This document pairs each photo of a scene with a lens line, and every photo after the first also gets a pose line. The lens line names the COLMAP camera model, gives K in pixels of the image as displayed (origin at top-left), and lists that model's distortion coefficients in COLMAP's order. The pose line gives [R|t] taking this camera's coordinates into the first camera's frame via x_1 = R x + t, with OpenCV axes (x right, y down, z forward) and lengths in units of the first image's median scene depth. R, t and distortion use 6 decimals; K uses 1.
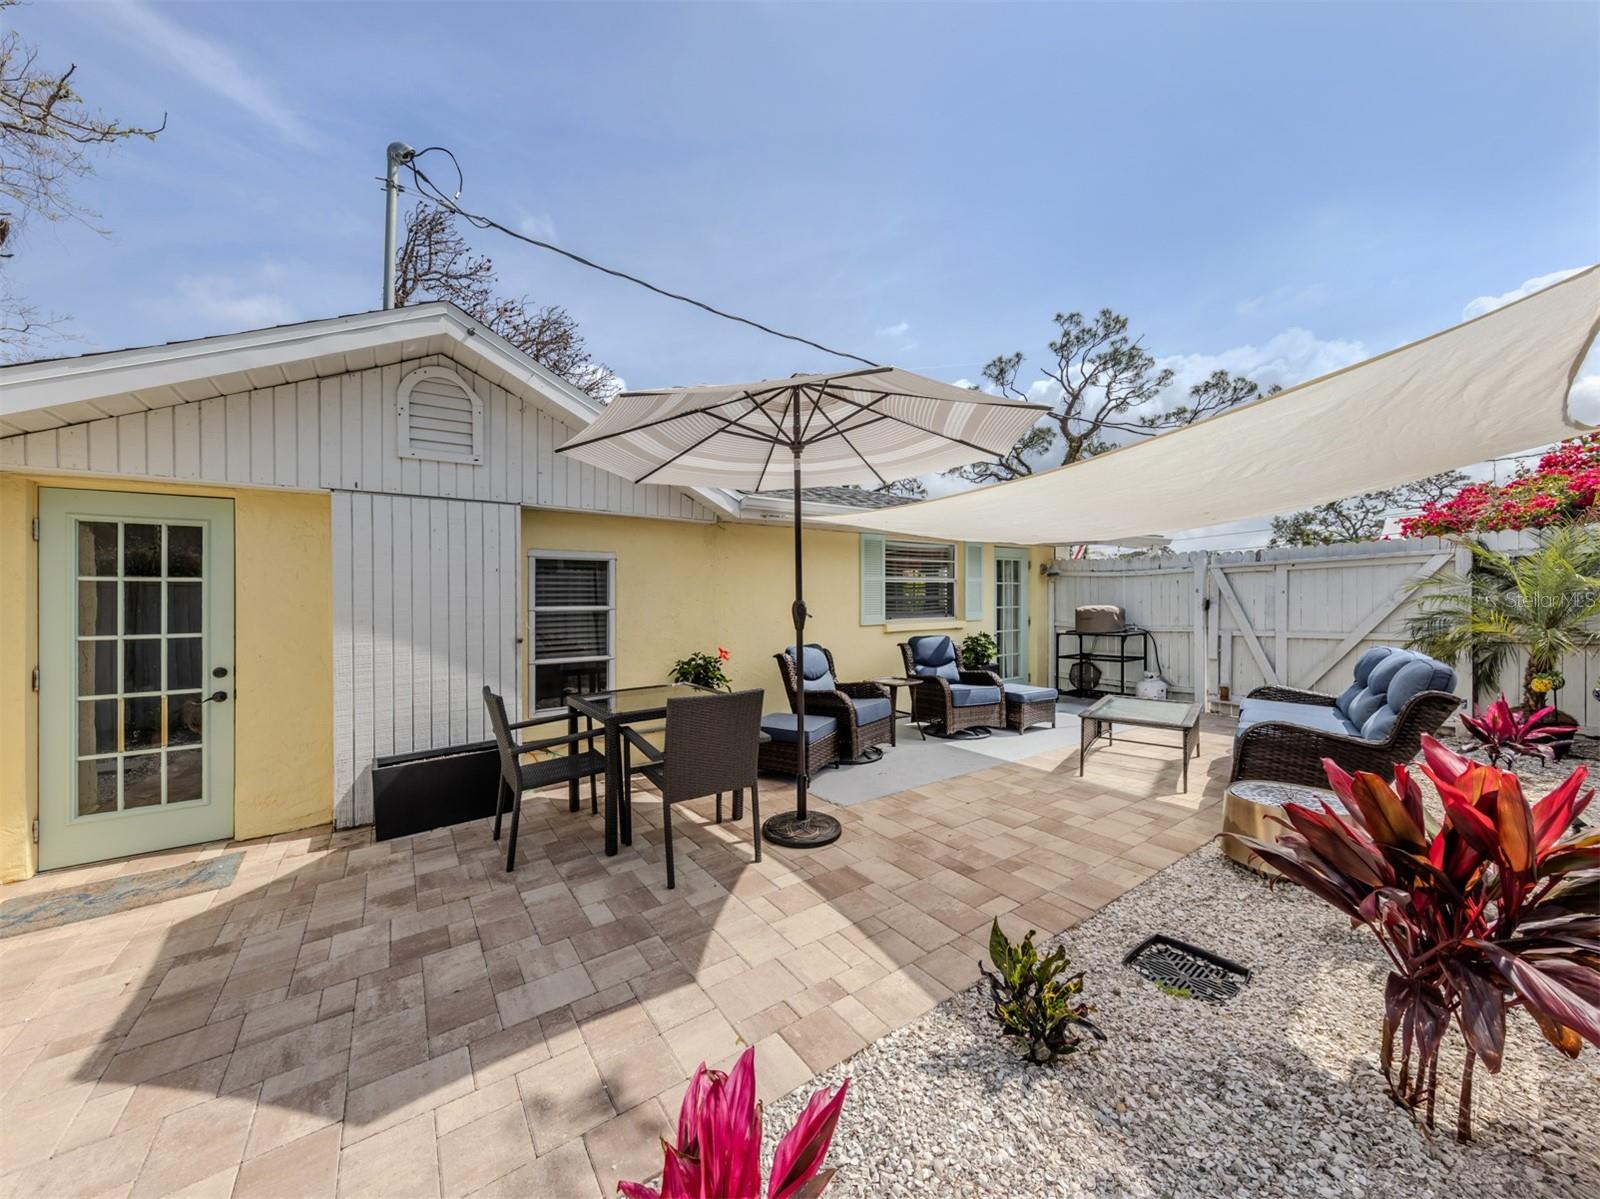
lens RADIAL K [[579.1, 0, 798.9], [0, 579.1, 607.8], [0, 0, 1]] dist [0.007526, -0.000377]
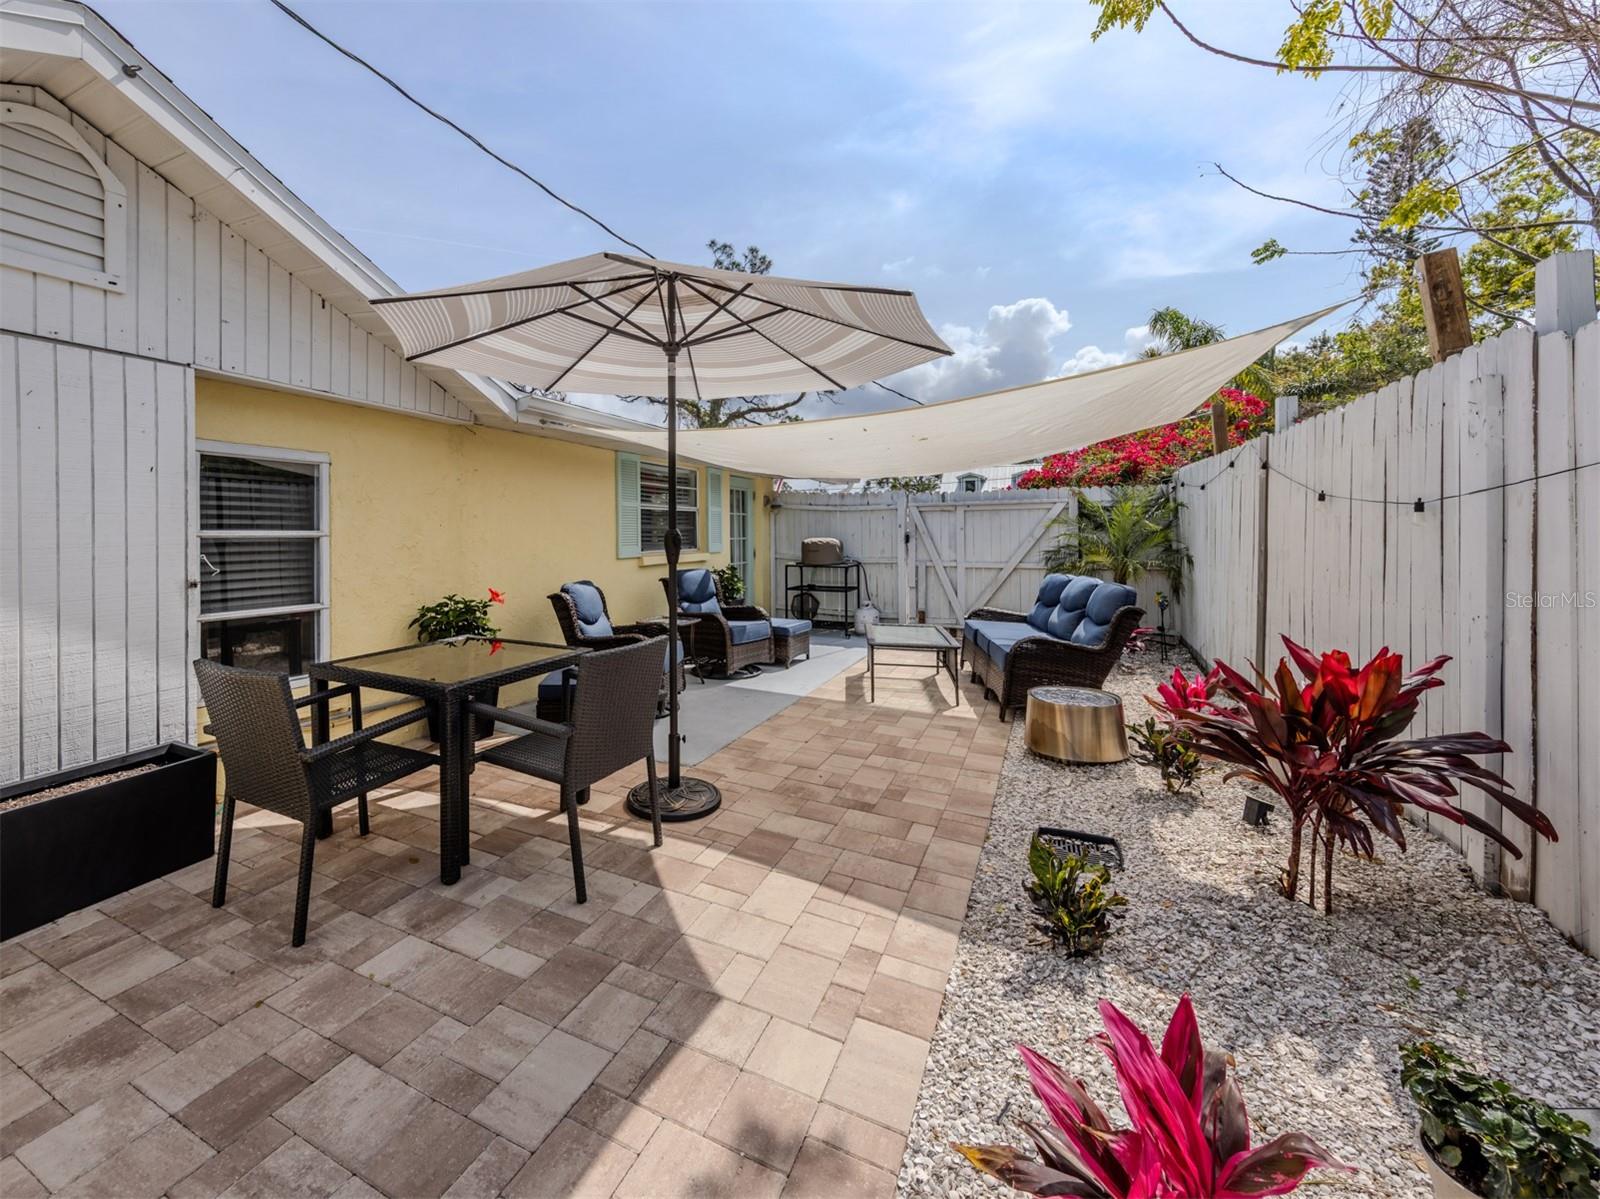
lens RADIAL K [[639.4, 0, 797.1], [0, 639.4, 535.5], [0, 0, 1]] dist [0.004101, -0.000270]
pose [[0.872942, 0.014233, 0.487616, -0.227988], [-0.012247, 0.999899, -0.007261, 0.000702], [-0.487670, 0.000367, 0.873028, 0.070826]]
